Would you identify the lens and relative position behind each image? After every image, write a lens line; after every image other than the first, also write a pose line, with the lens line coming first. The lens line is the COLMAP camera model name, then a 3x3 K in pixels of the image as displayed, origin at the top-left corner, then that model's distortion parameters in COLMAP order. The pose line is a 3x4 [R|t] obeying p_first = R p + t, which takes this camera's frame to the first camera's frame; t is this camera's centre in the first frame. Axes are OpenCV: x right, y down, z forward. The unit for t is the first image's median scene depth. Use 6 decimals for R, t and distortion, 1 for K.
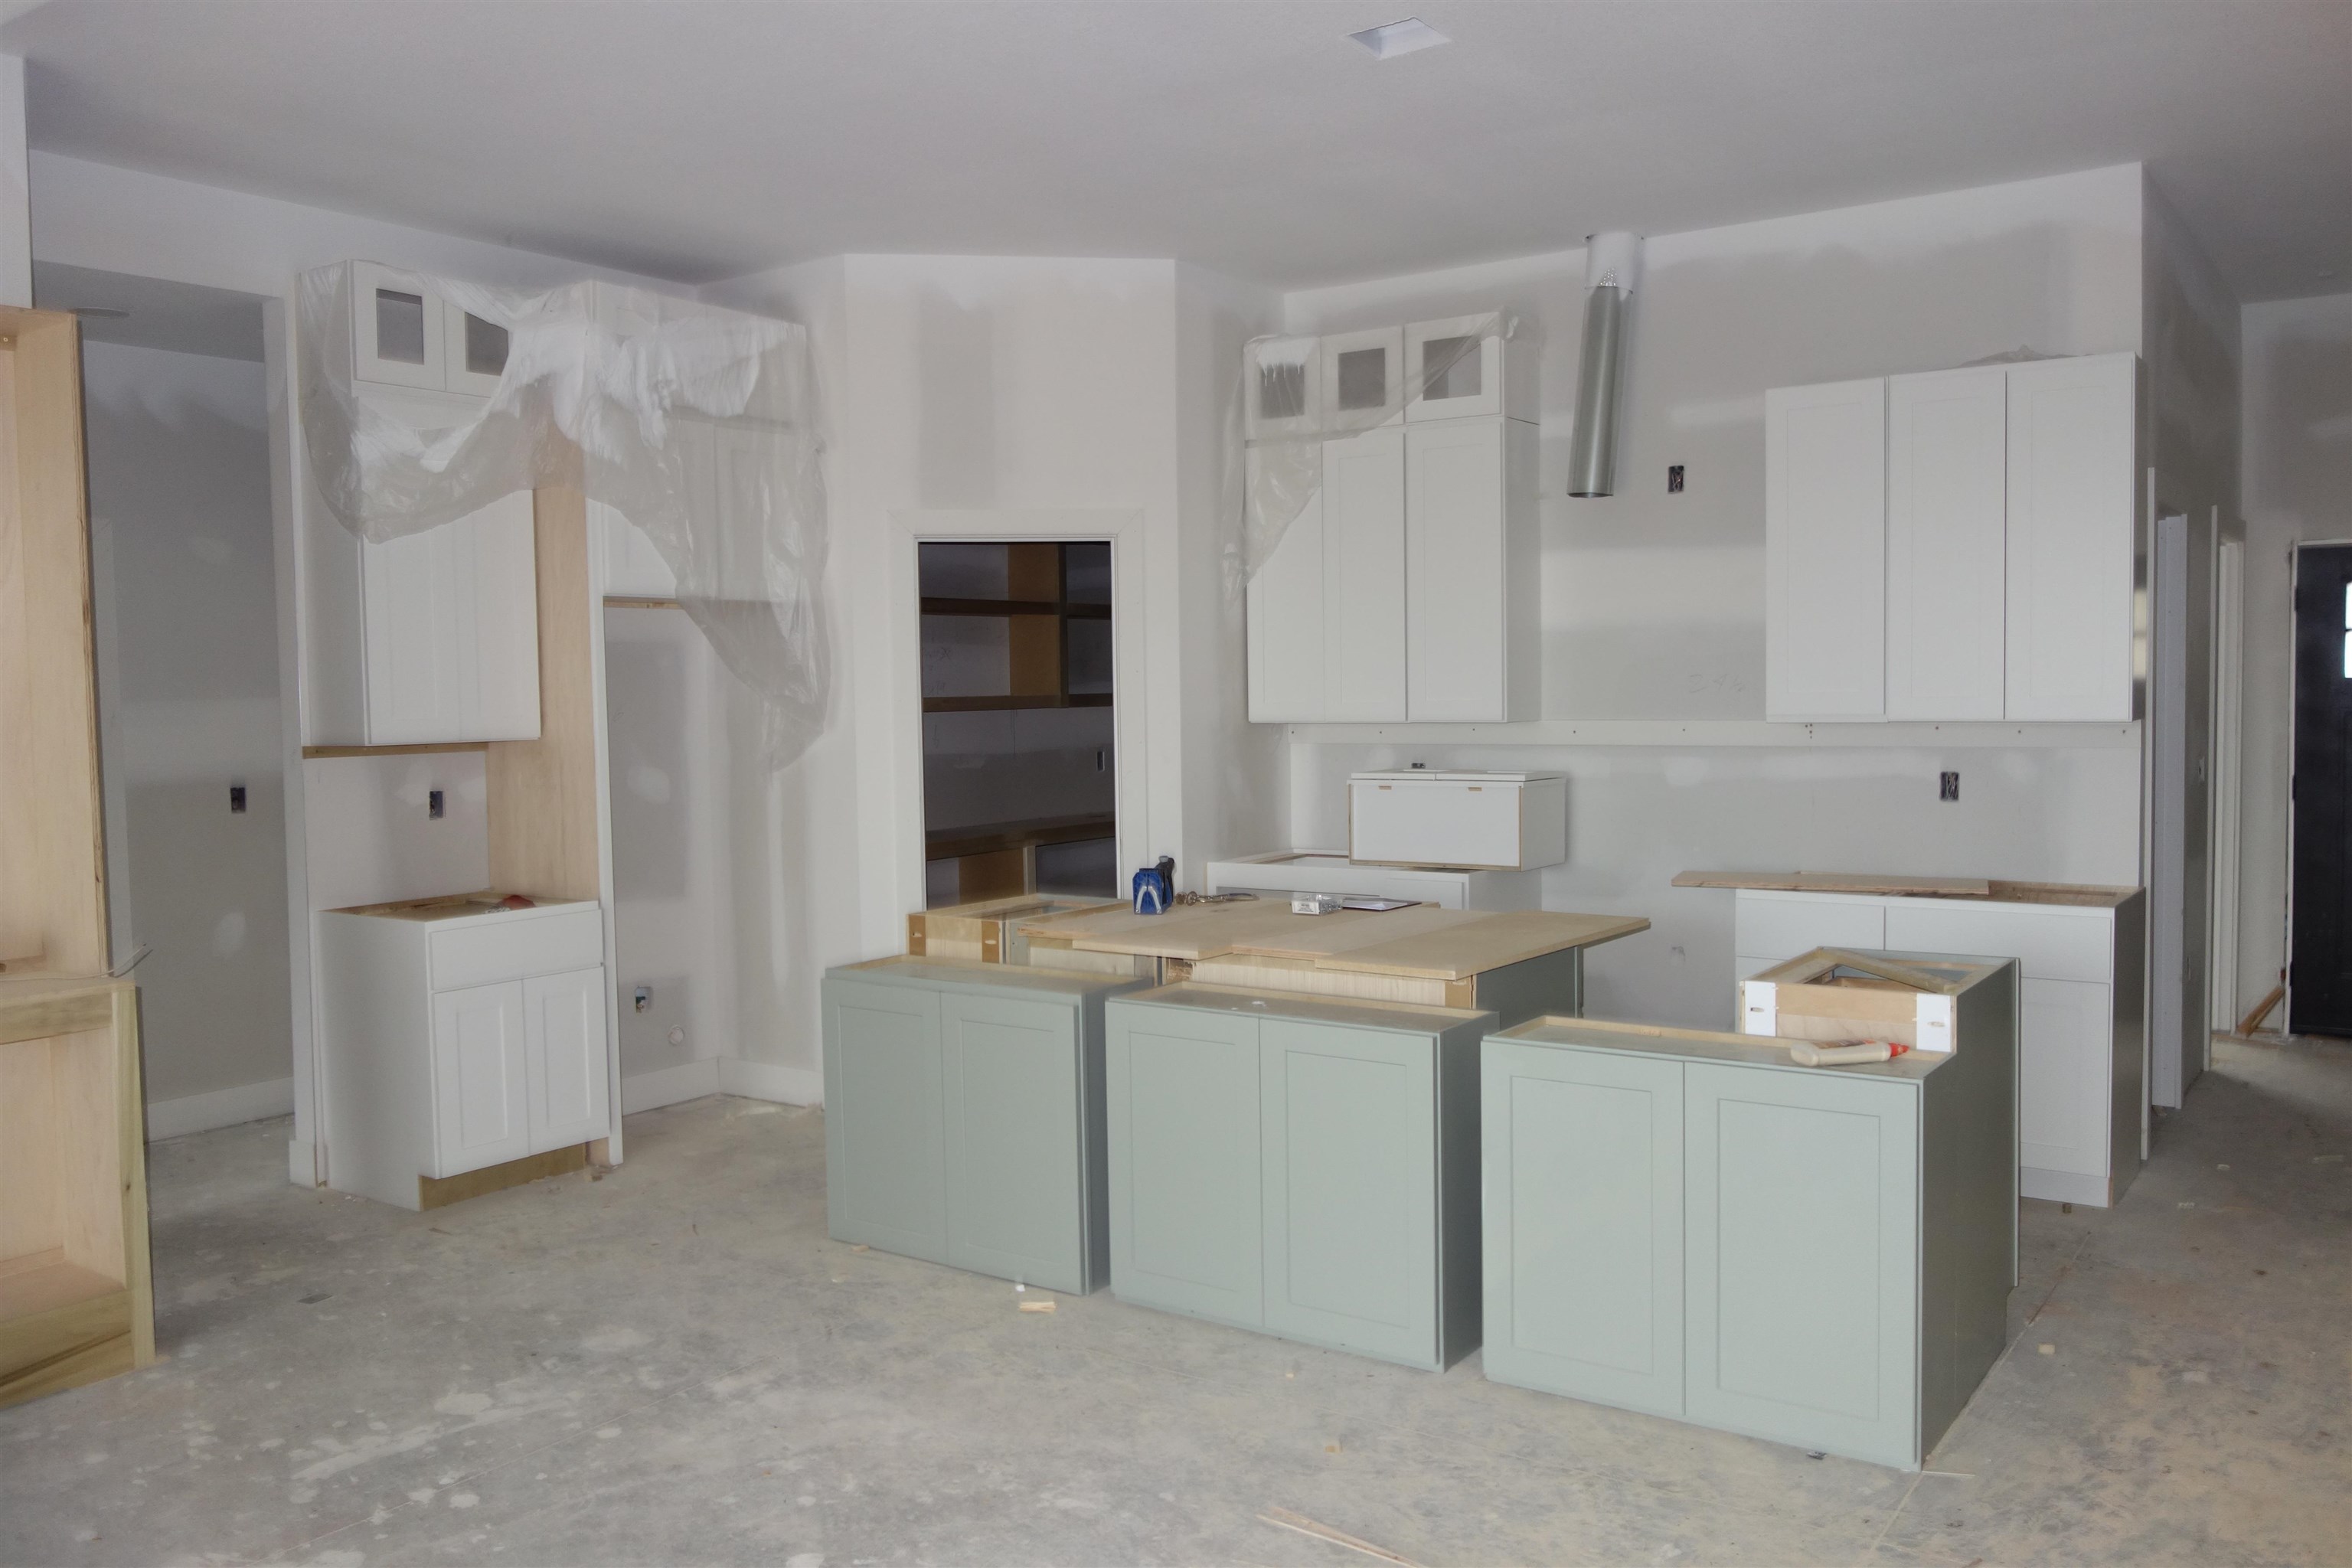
lens RADIAL K [[1888.8, 0, 1174.9], [0, 1888.8, 781.3], [0, 0, 1]] dist [-0.012187, -0.005675]
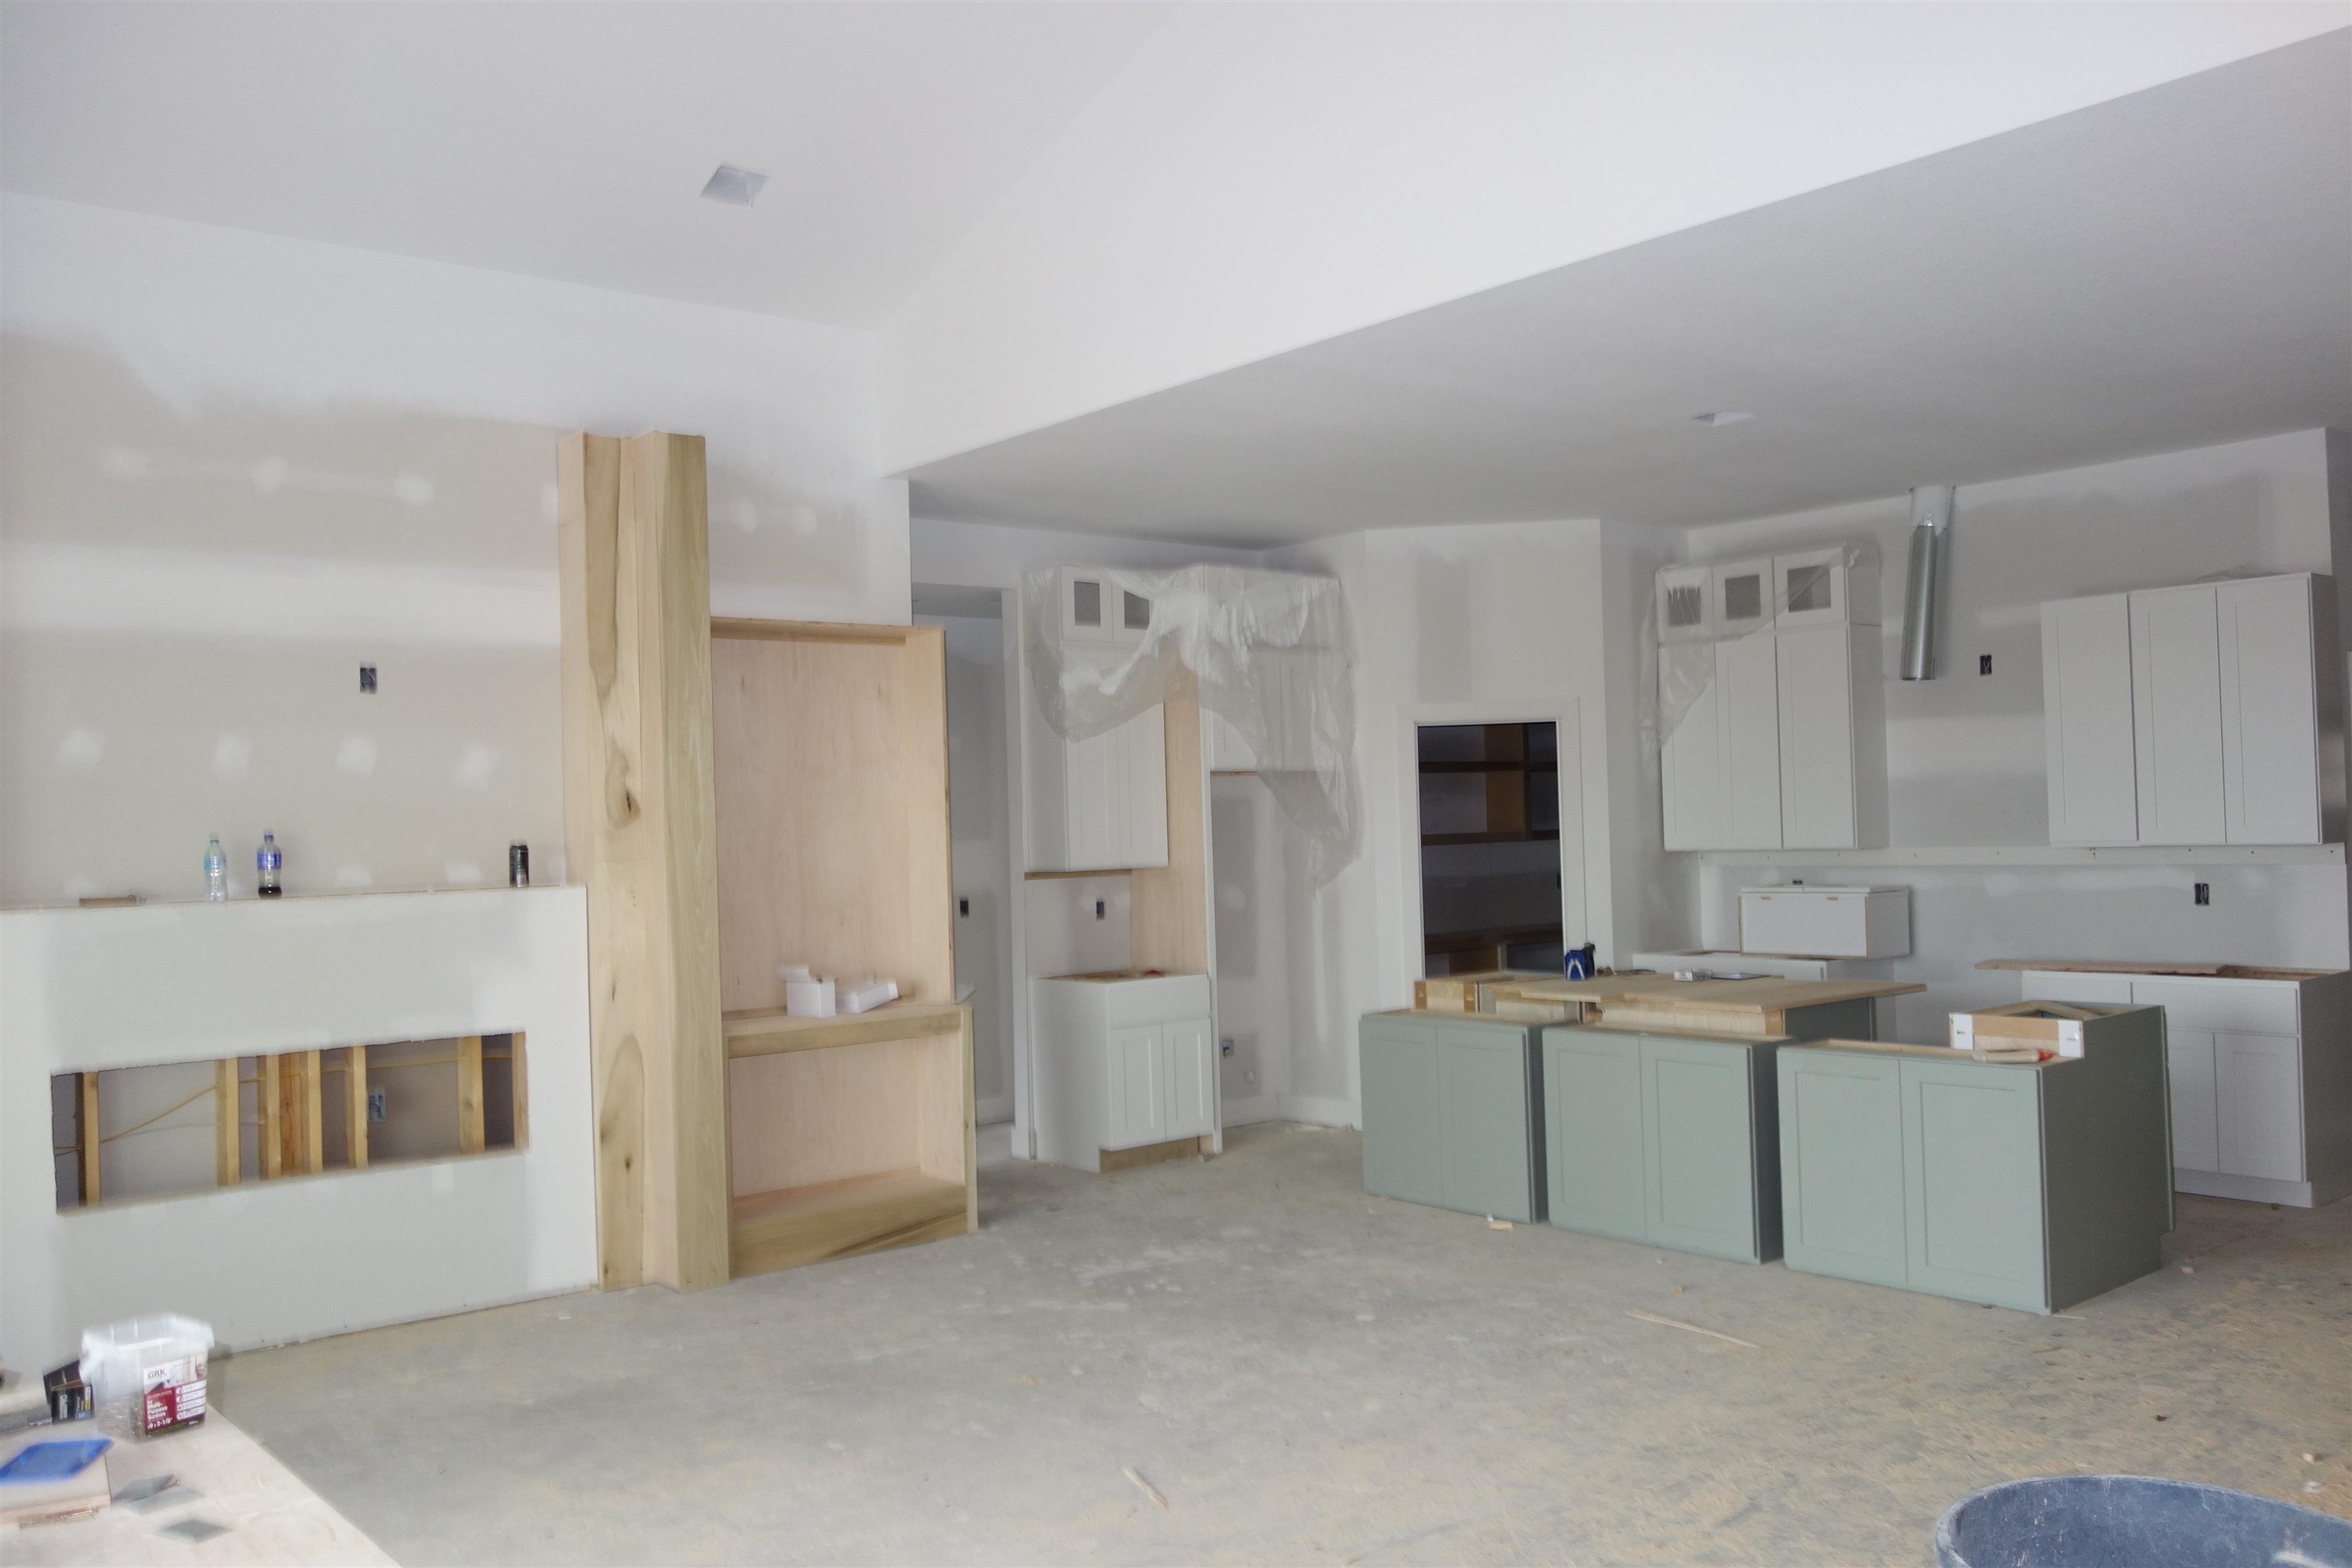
lens RADIAL K [[1888.8, 0, 1174.9], [0, 1888.8, 783.4], [0, 0, 1]] dist [-0.012187, -0.005675]
pose [[0.966513, -0.018413, -0.255955, 0.057994], [0.001021, 0.997691, -0.067915, 0.014407], [0.256614, 0.065380, 0.964300, -0.476477]]
